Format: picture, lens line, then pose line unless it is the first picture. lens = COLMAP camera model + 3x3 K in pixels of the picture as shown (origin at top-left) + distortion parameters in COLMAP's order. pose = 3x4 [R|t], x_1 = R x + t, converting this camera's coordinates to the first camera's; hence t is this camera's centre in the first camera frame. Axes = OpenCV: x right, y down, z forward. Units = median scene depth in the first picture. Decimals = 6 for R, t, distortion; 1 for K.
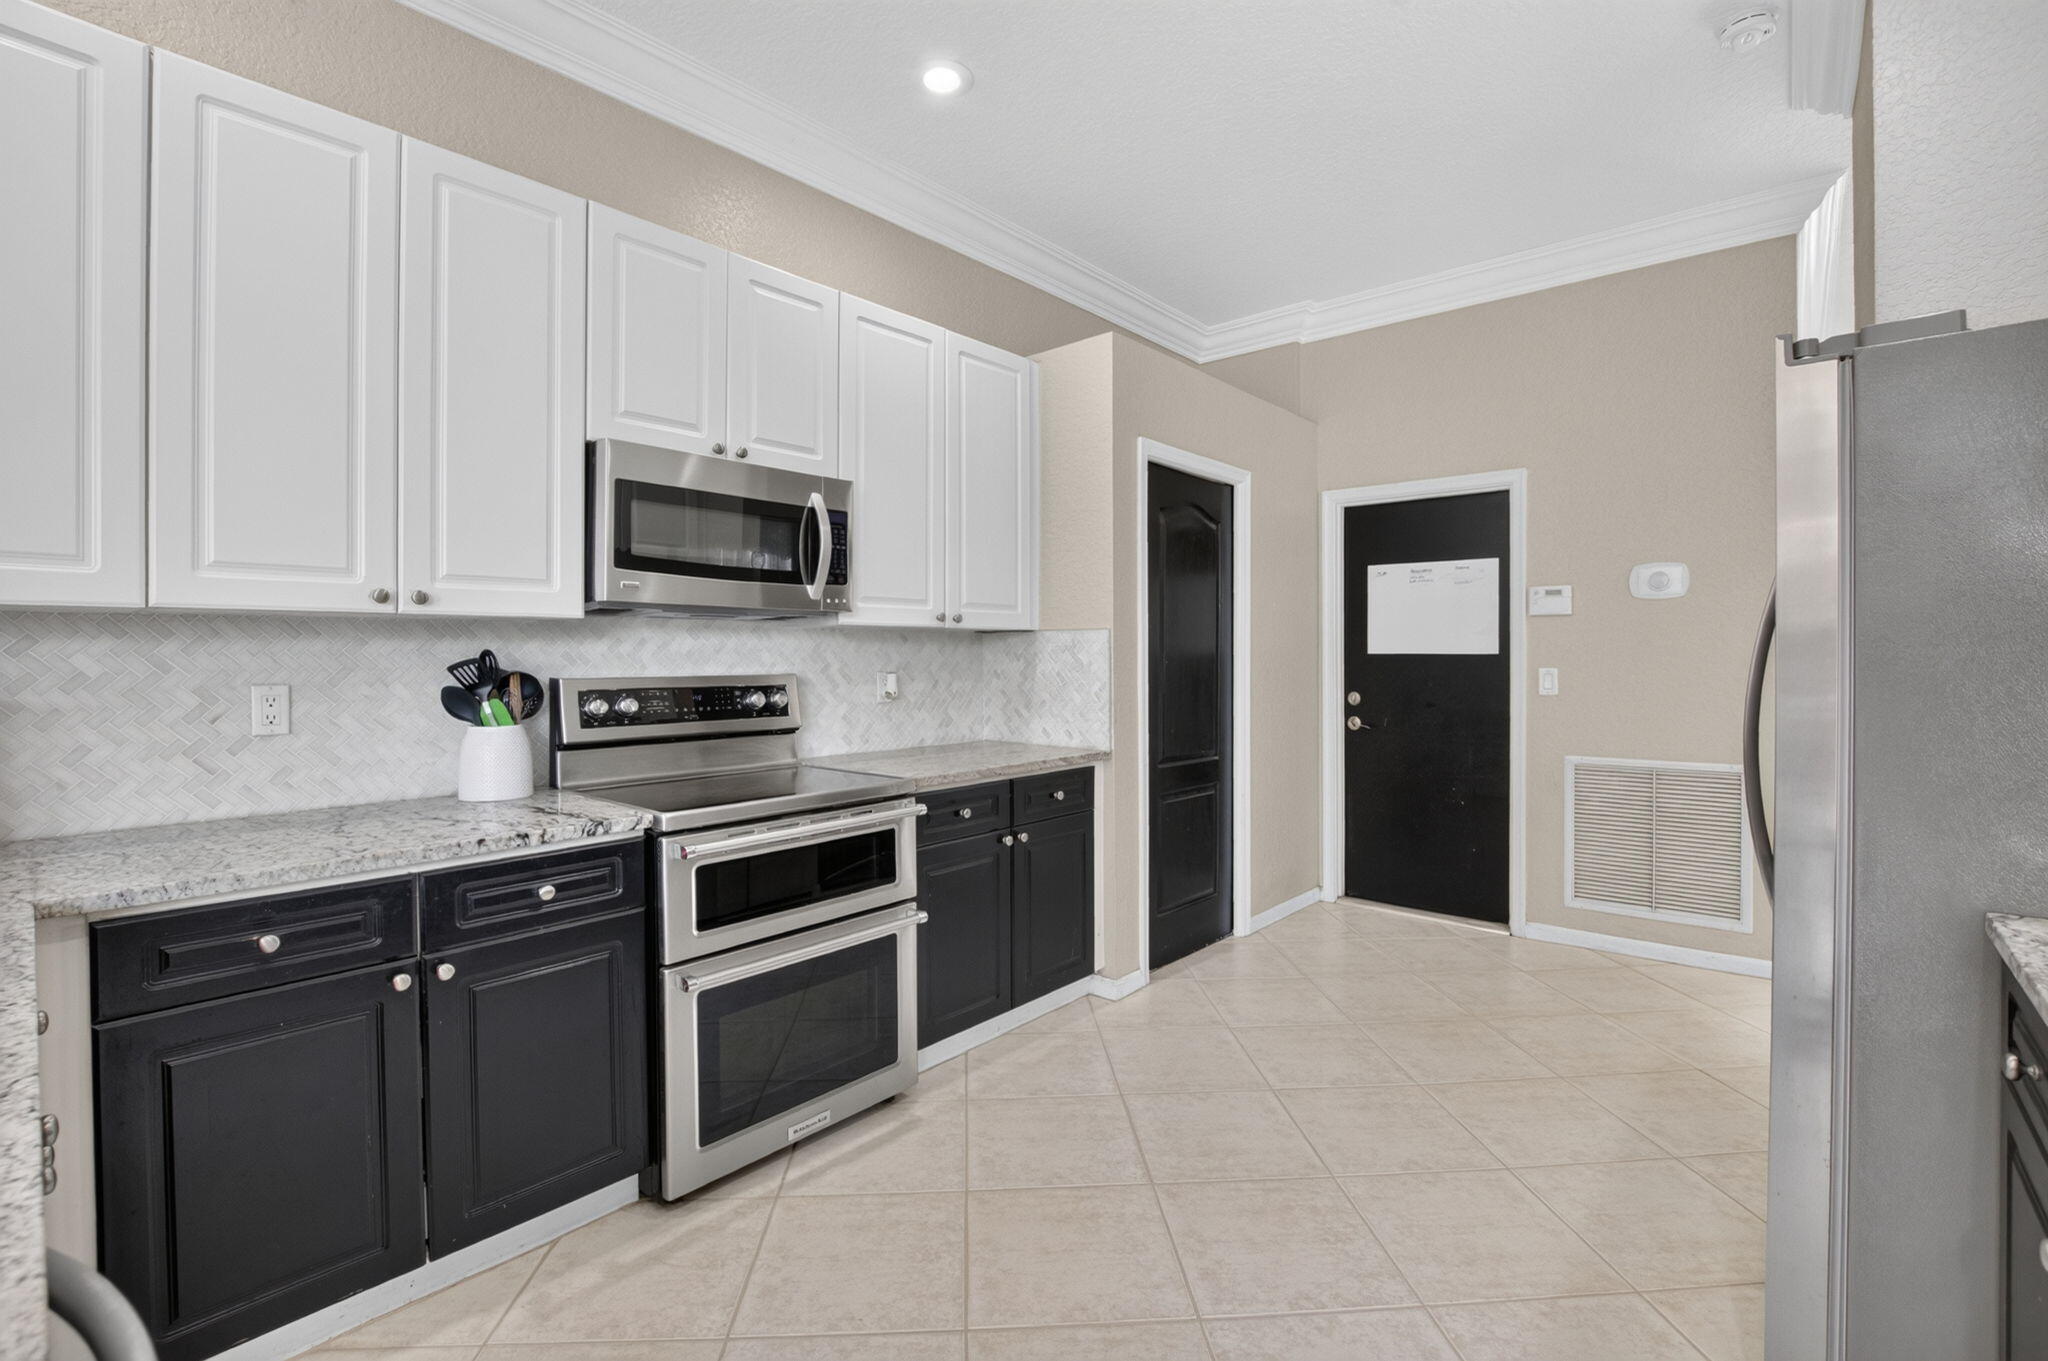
lens RADIAL K [[908.7, 0, 1024.7], [0, 908.7, 653.1], [0, 0, 1]] dist [-0.032015, 0.003821]
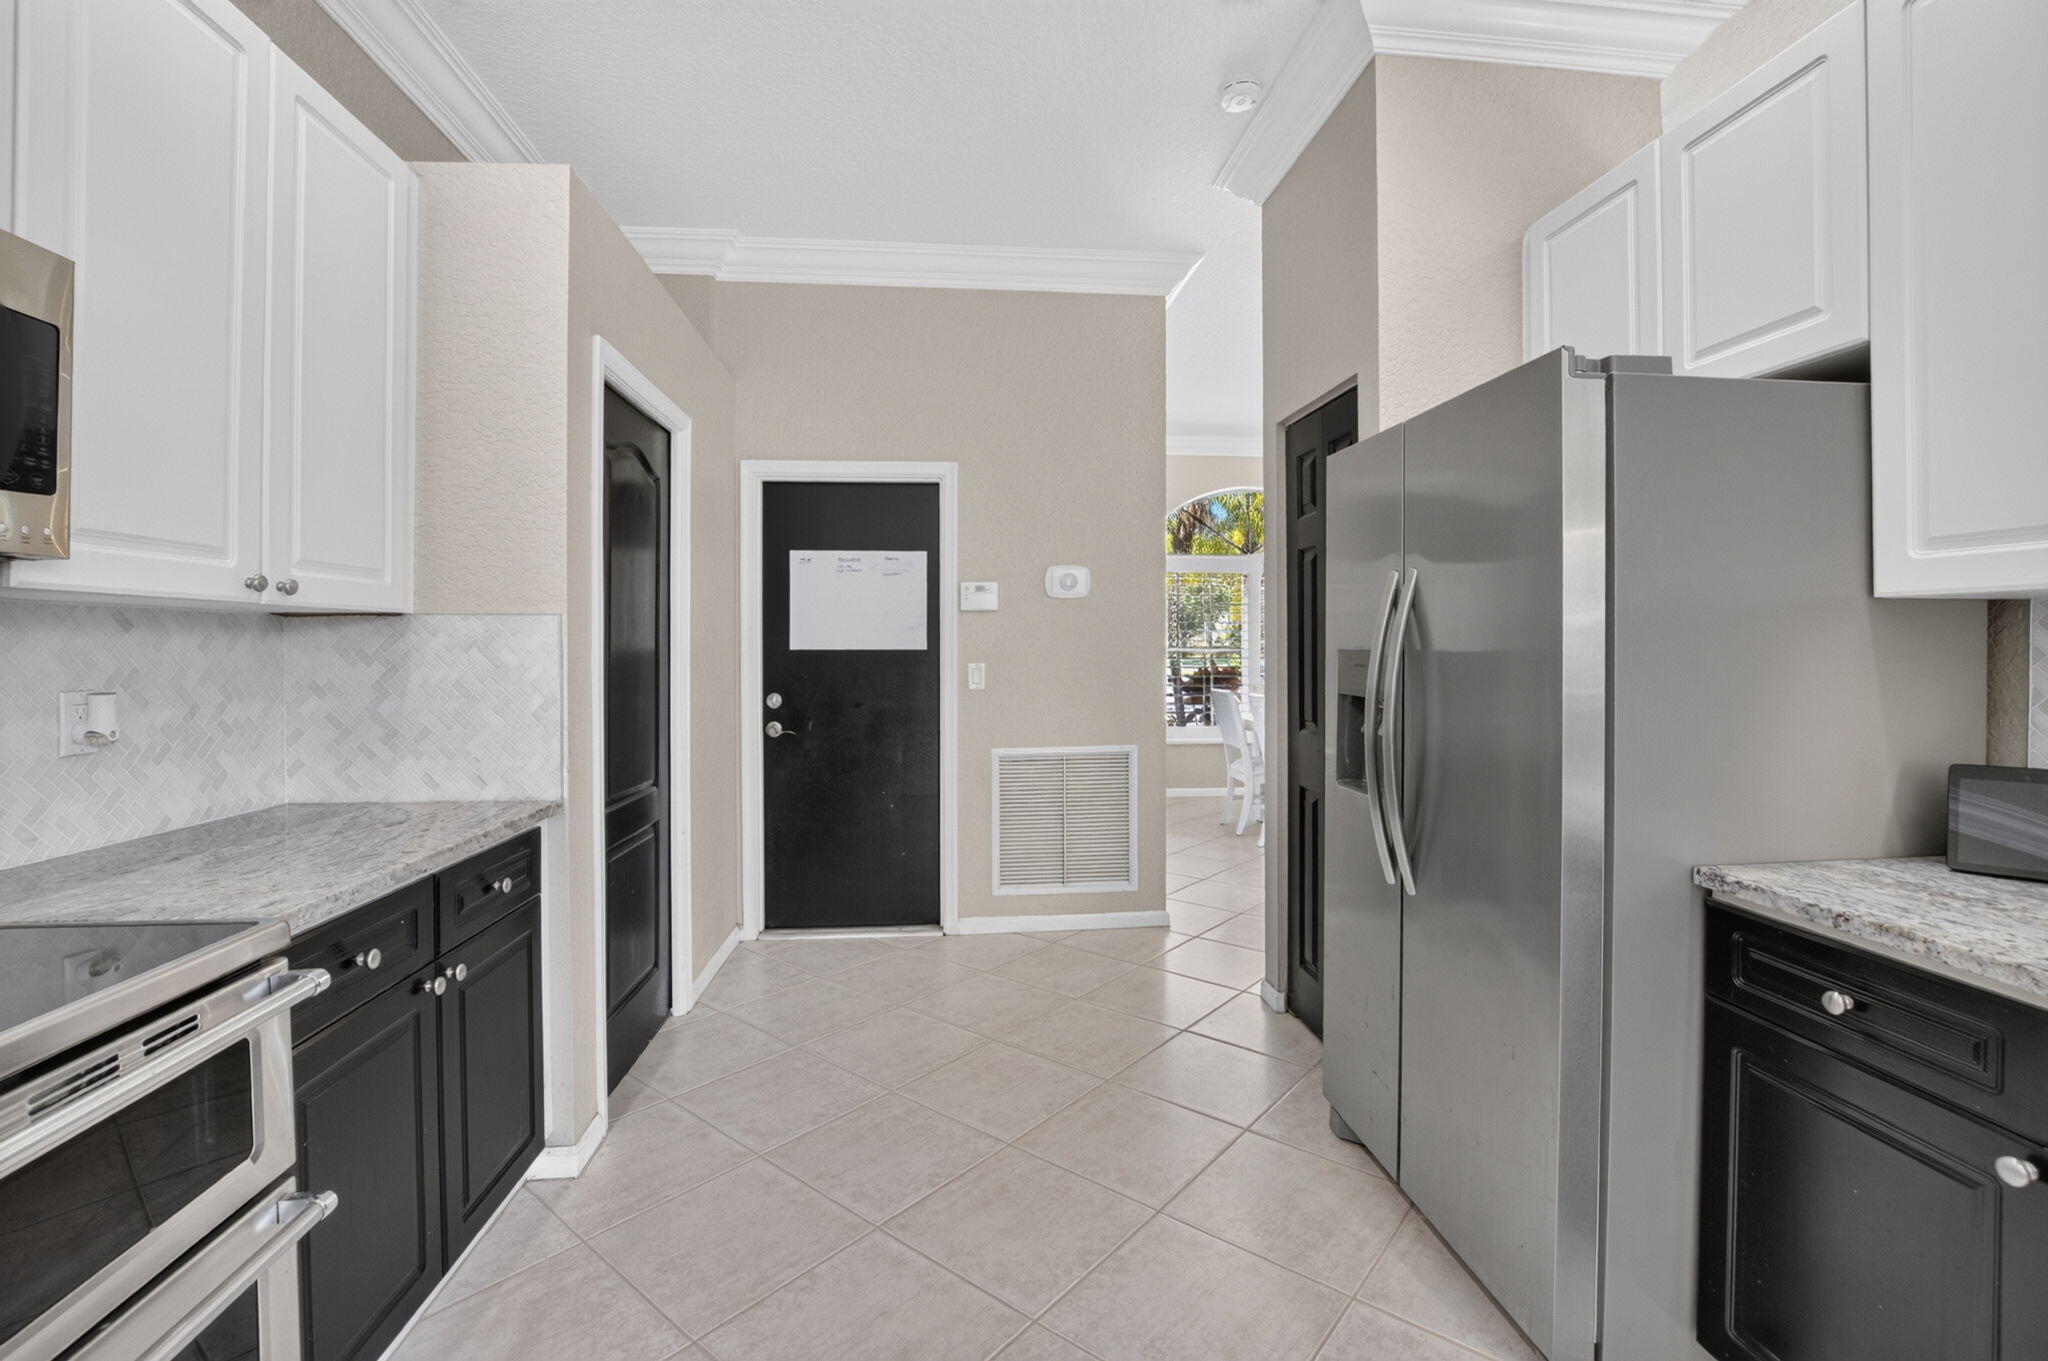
lens RADIAL K [[908.7, 0, 1015.2], [0, 908.7, 642.0], [0, 0, 1]] dist [-0.032015, 0.003821]
pose [[0.688143, 0.001286, 0.725574, -0.136110], [0.004414, 0.999973, -0.005958, -0.000848], [-0.725561, 0.007302, 0.688119, 0.280809]]
